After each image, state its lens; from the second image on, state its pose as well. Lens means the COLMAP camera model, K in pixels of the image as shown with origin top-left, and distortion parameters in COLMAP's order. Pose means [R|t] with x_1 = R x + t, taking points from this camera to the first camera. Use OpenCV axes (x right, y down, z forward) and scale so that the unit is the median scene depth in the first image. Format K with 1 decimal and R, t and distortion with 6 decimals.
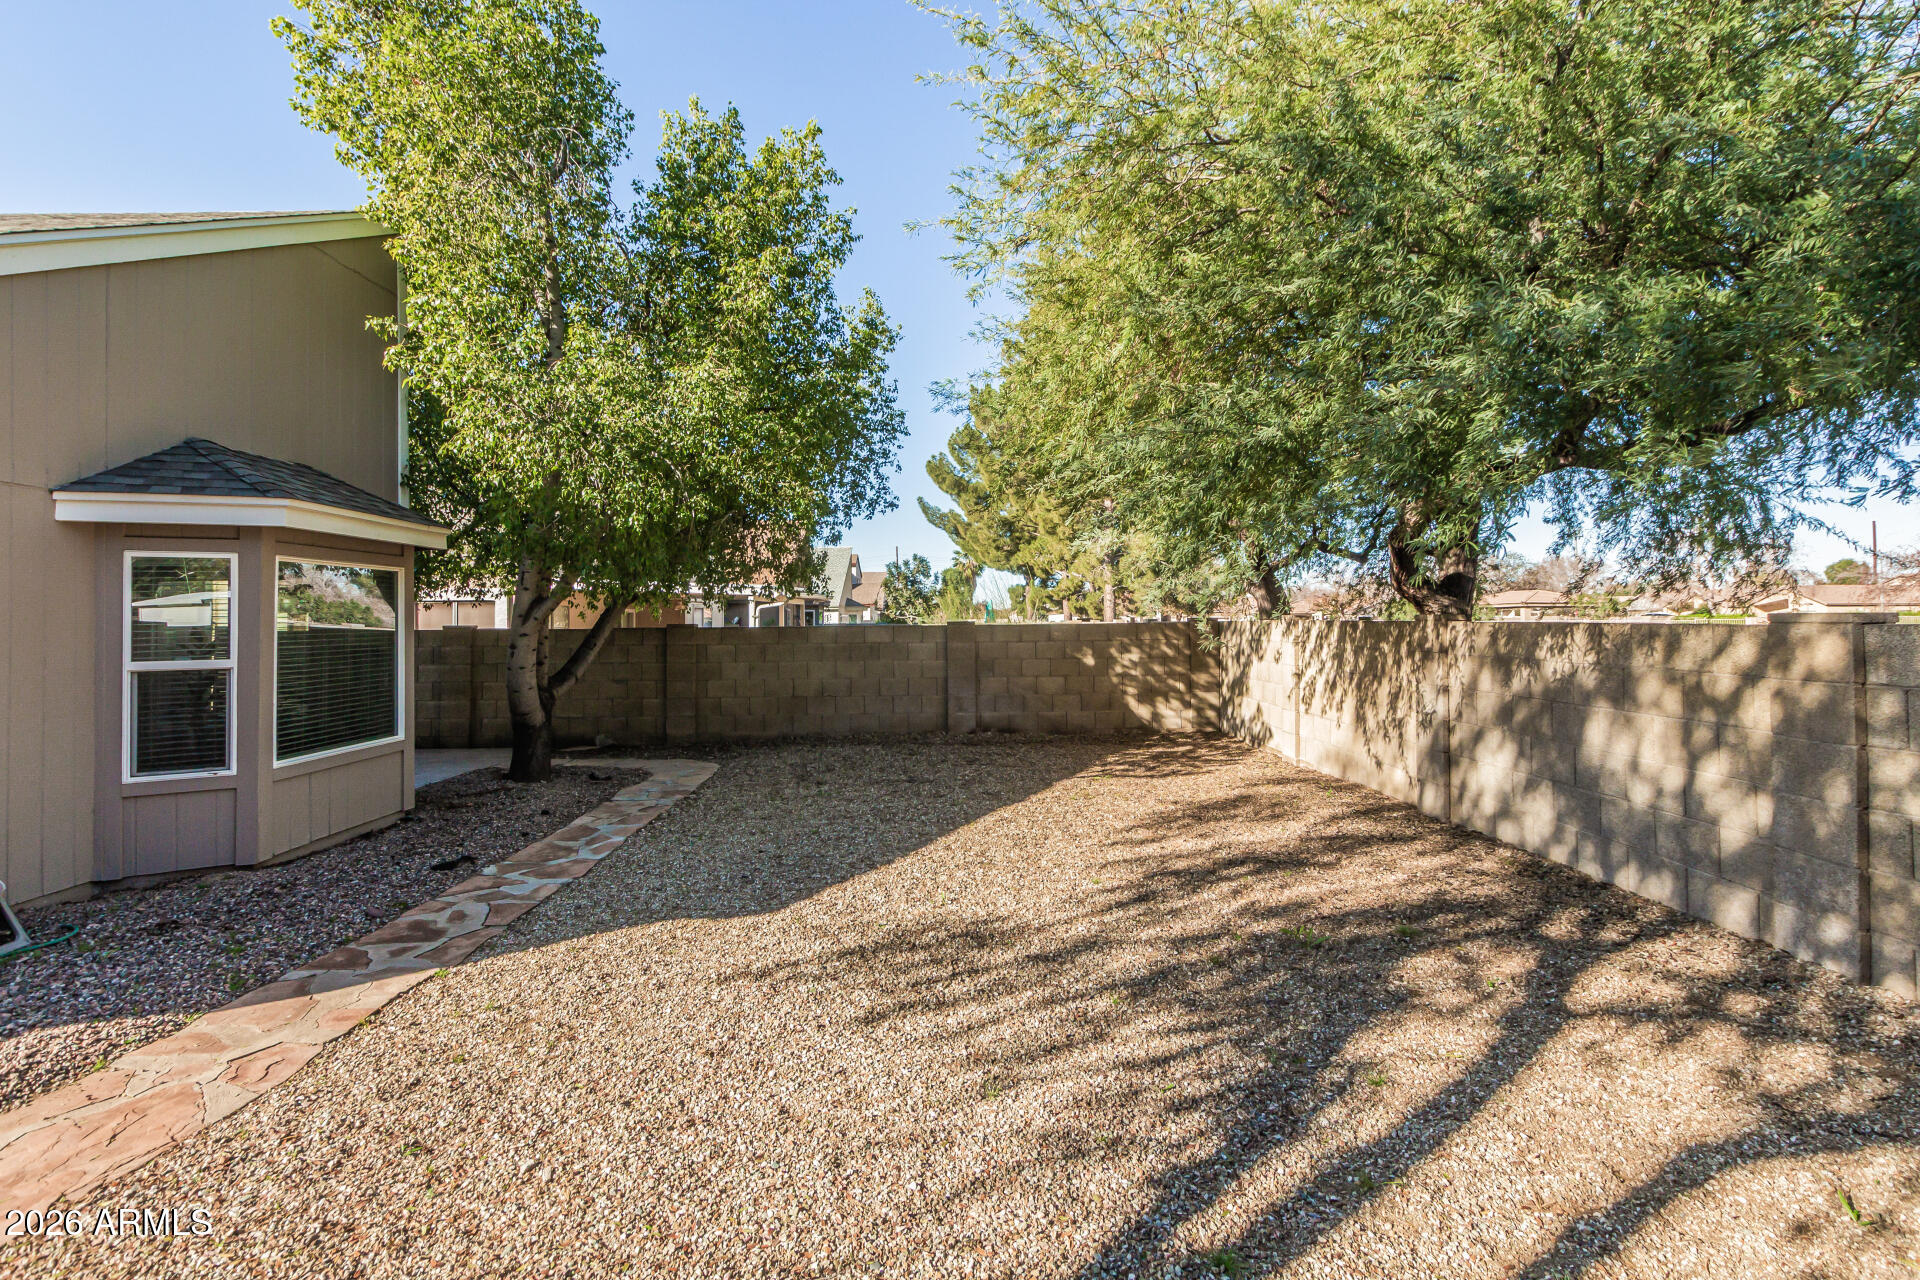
lens RADIAL K [[899.4, 0, 979.8], [0, 899.4, 613.1], [0, 0, 1]] dist [0.015528, -0.005622]
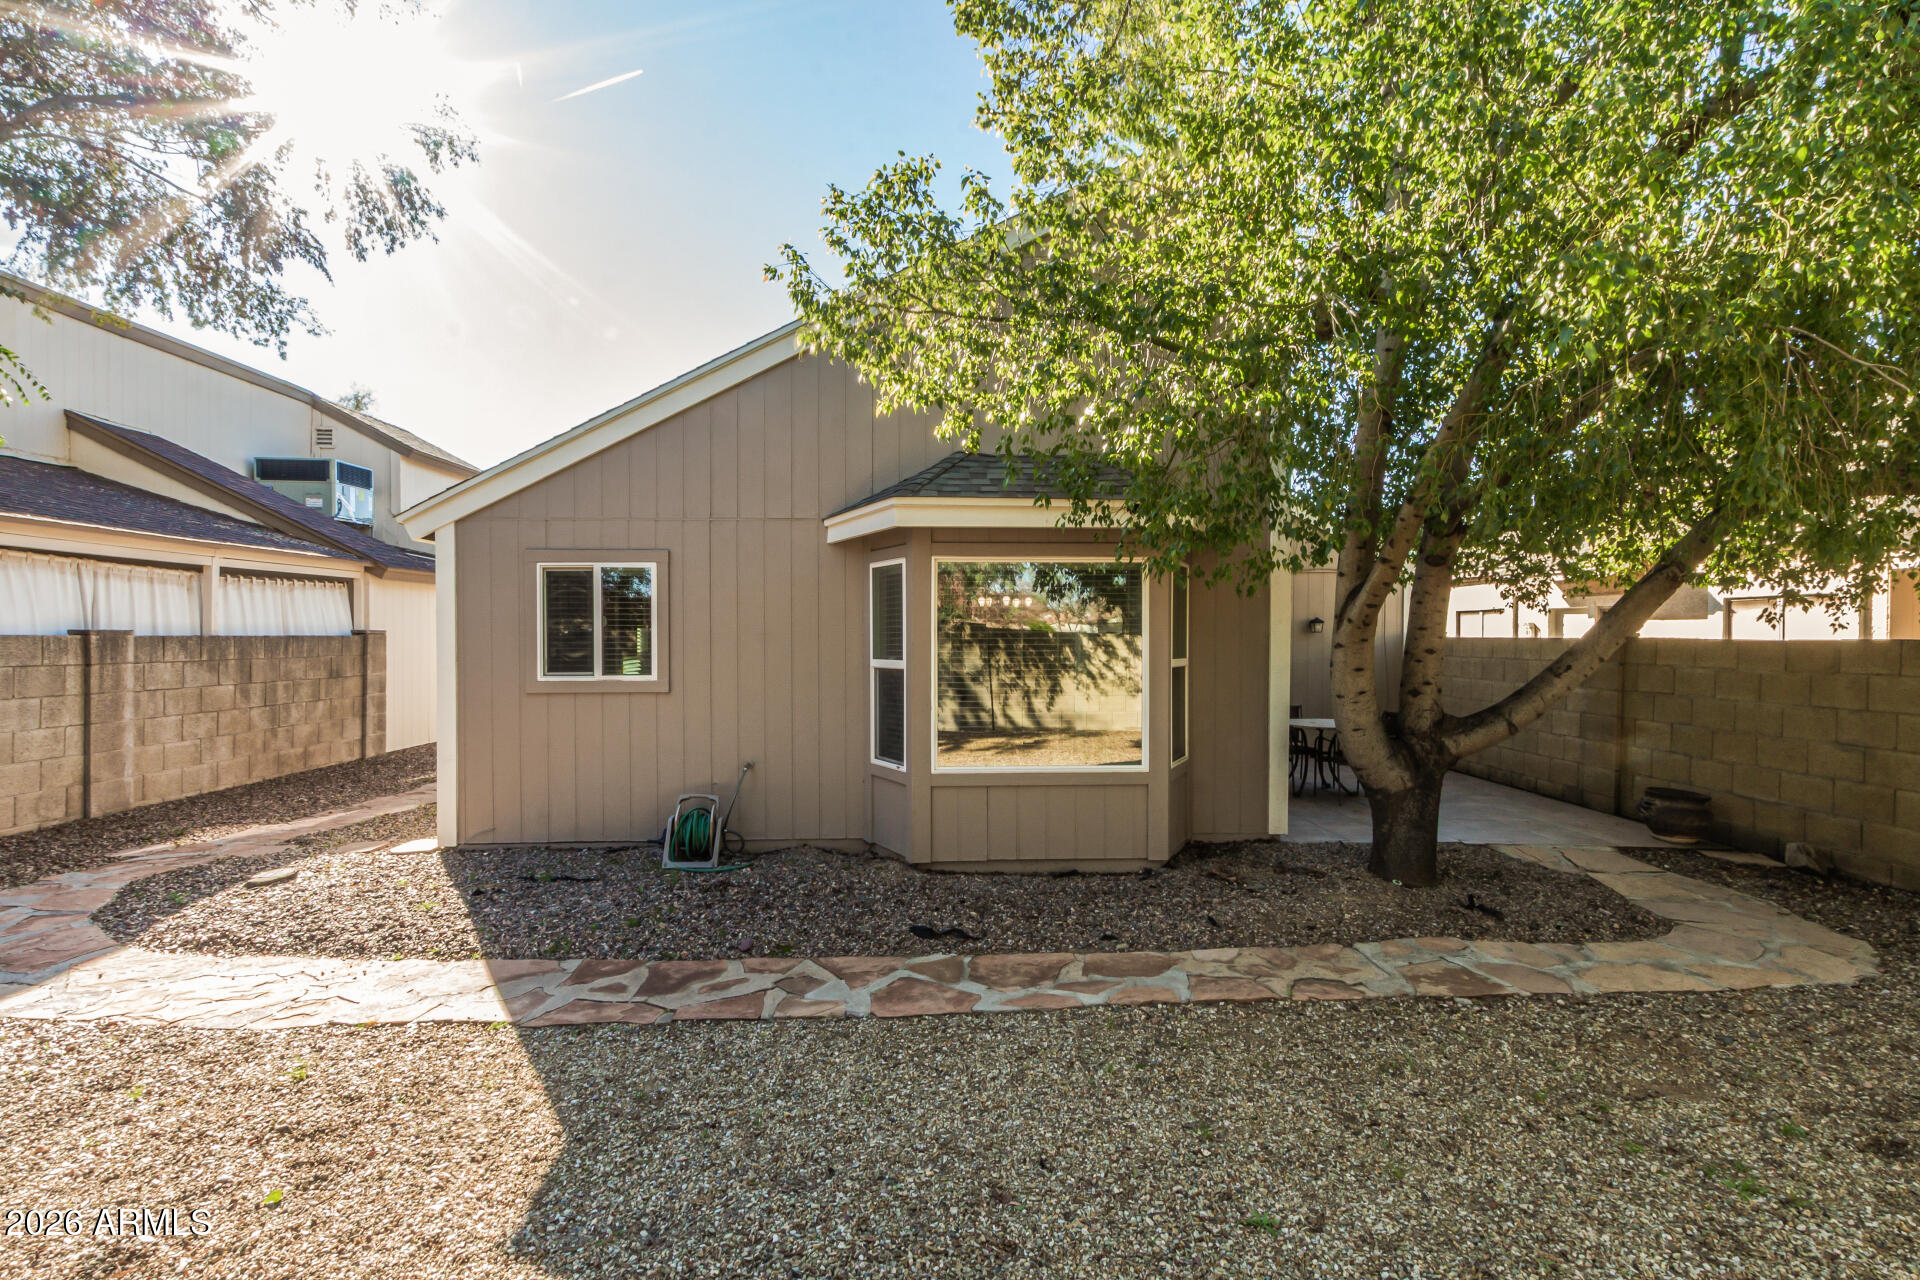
lens RADIAL K [[893.7, 0, 980.5], [0, 893.7, 644.1], [0, 0, 1]] dist [0.007561, -0.001599]
pose [[0.011570, 0.021583, -0.999700, 0.238910], [0.009543, 0.999719, 0.021694, 0.013270], [0.999888, -0.009791, 0.011361, 1.302293]]
